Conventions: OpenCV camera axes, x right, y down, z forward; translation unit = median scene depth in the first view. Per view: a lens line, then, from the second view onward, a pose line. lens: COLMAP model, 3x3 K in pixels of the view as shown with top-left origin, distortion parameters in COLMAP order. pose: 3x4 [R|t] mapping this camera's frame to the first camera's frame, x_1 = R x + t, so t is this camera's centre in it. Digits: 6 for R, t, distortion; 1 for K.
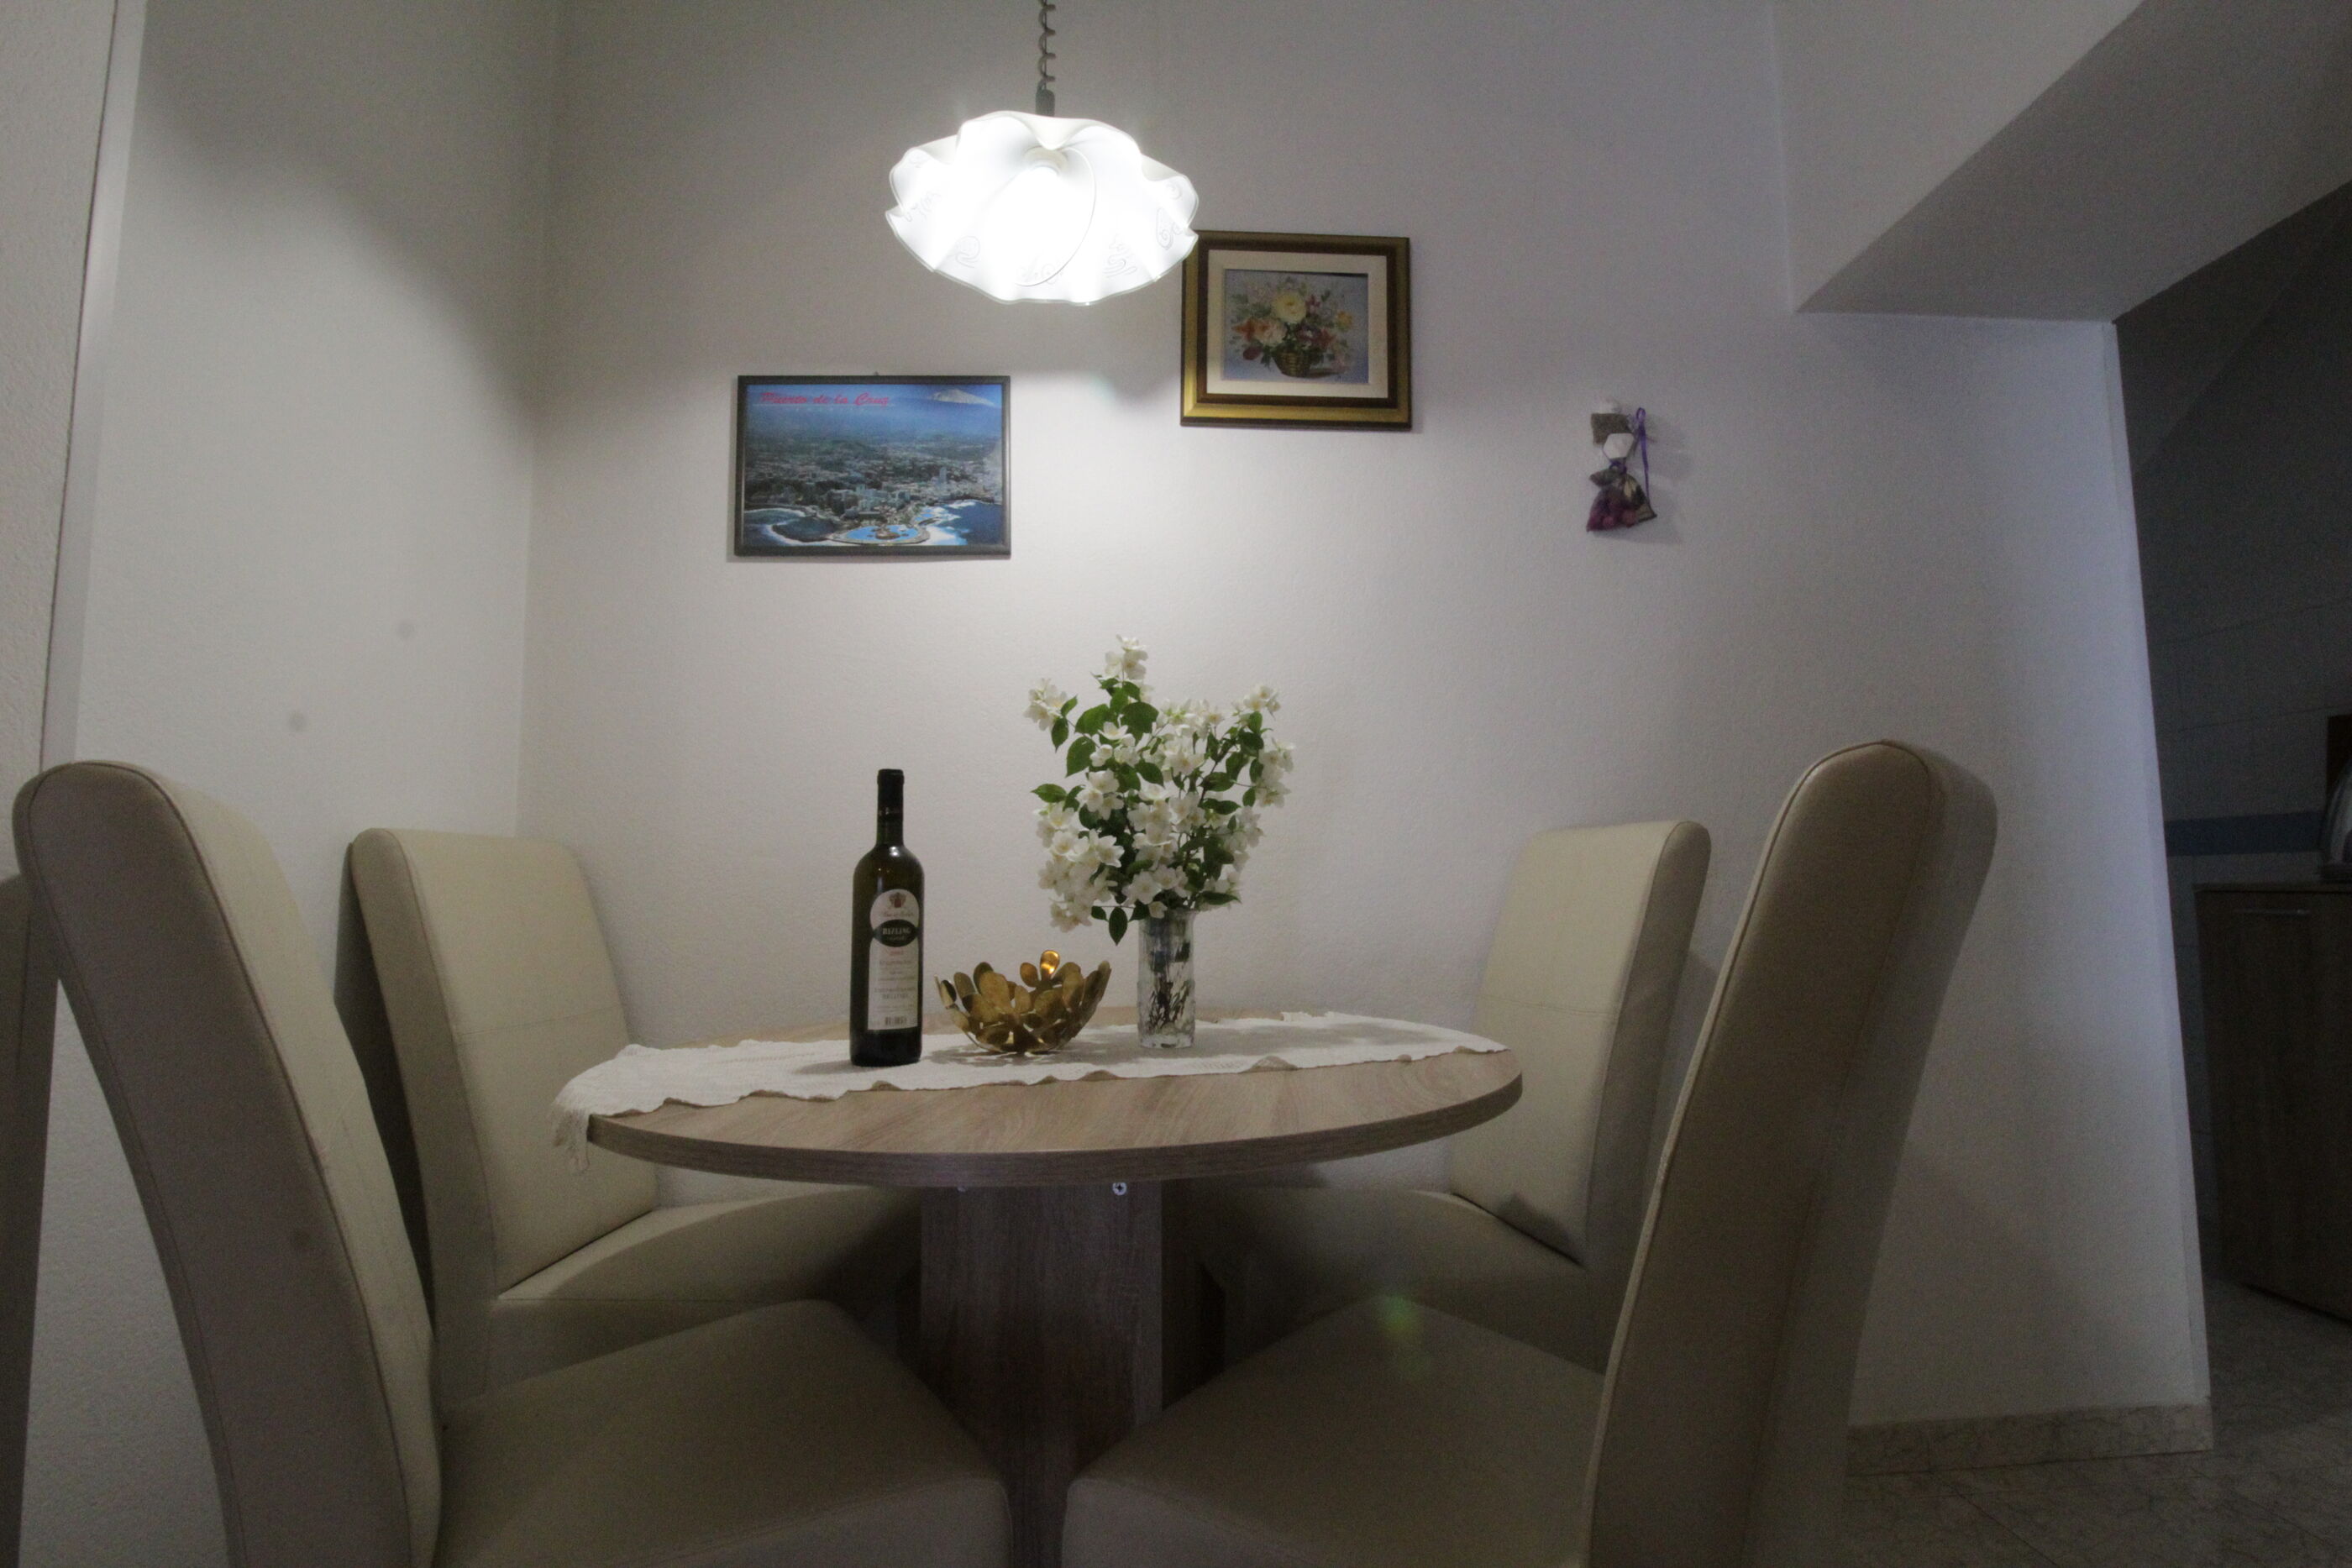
lens RADIAL K [[1223.3, 0, 1182.5], [0, 1223.3, 786.8], [0, 0, 1]] dist [0.000187, 0.000085]
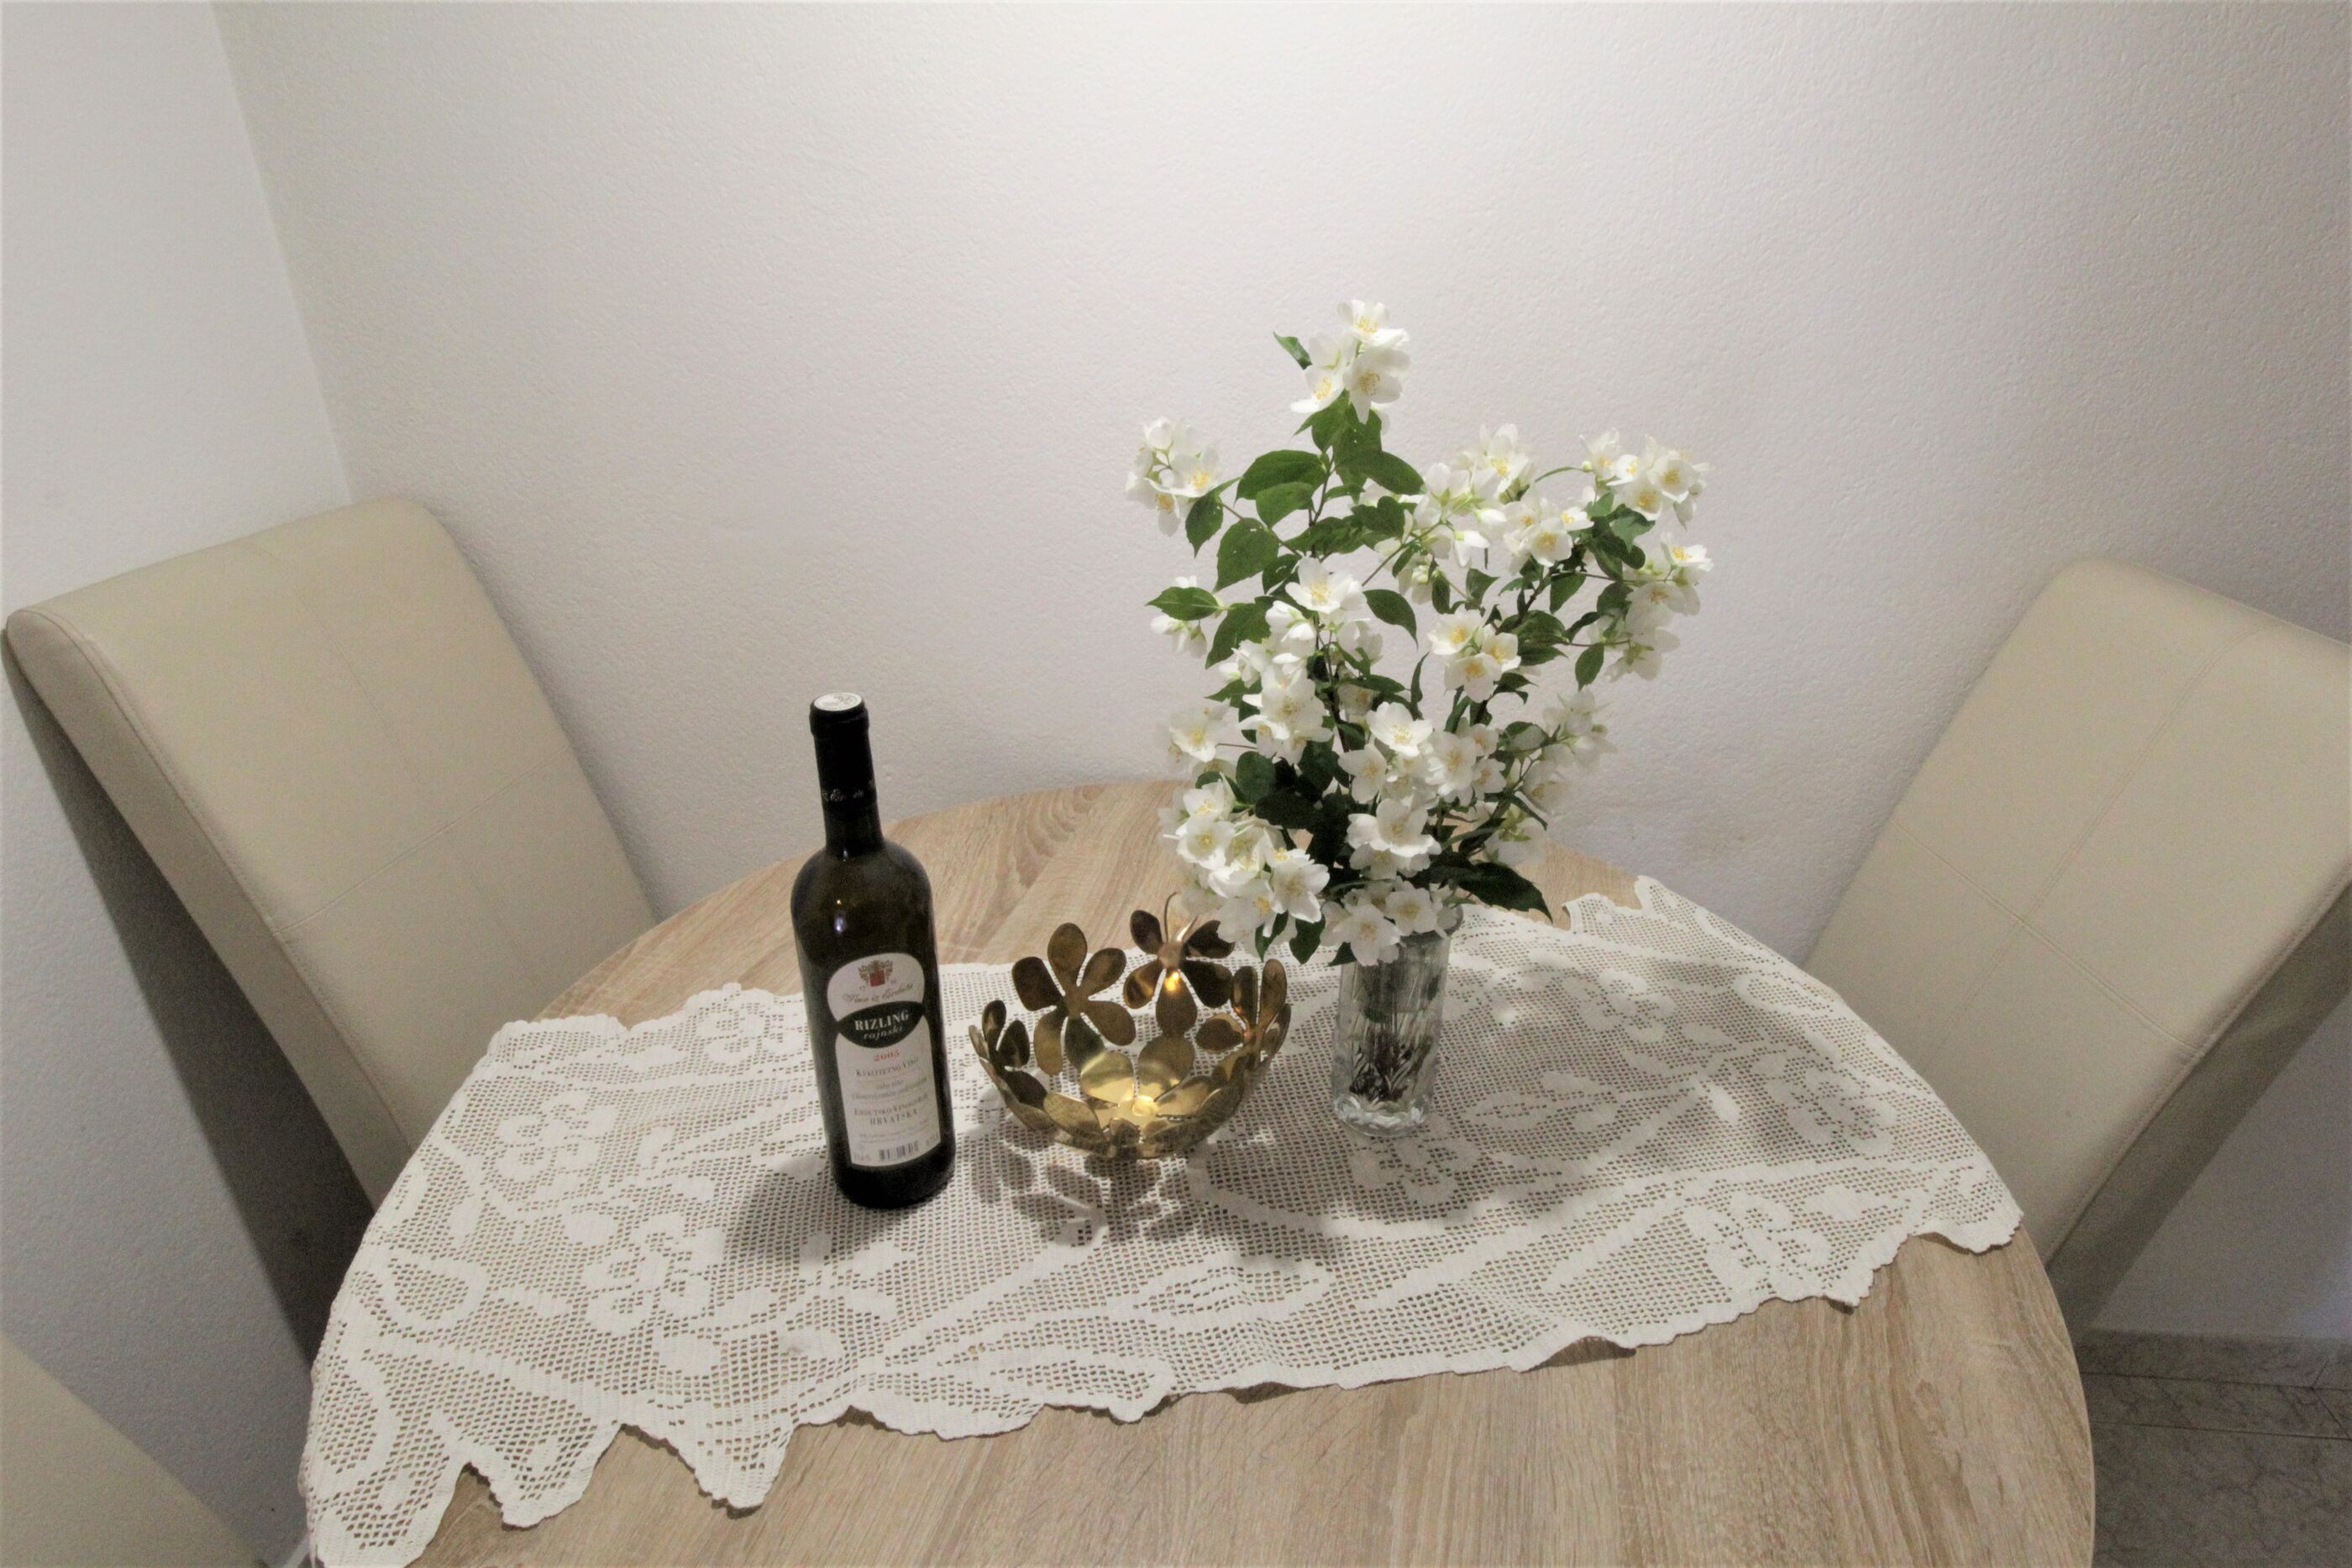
lens RADIAL K [[1310.2, 0, 1183.1], [0, 1310.2, 784.5], [0, 0, 1]] dist [-0.040915, -0.000123]
pose [[0.990648, 0.072228, -0.115757, -0.047047], [0.000909, 0.844881, 0.534953, -0.251297], [0.136439, -0.530056, 0.836914, 0.574807]]
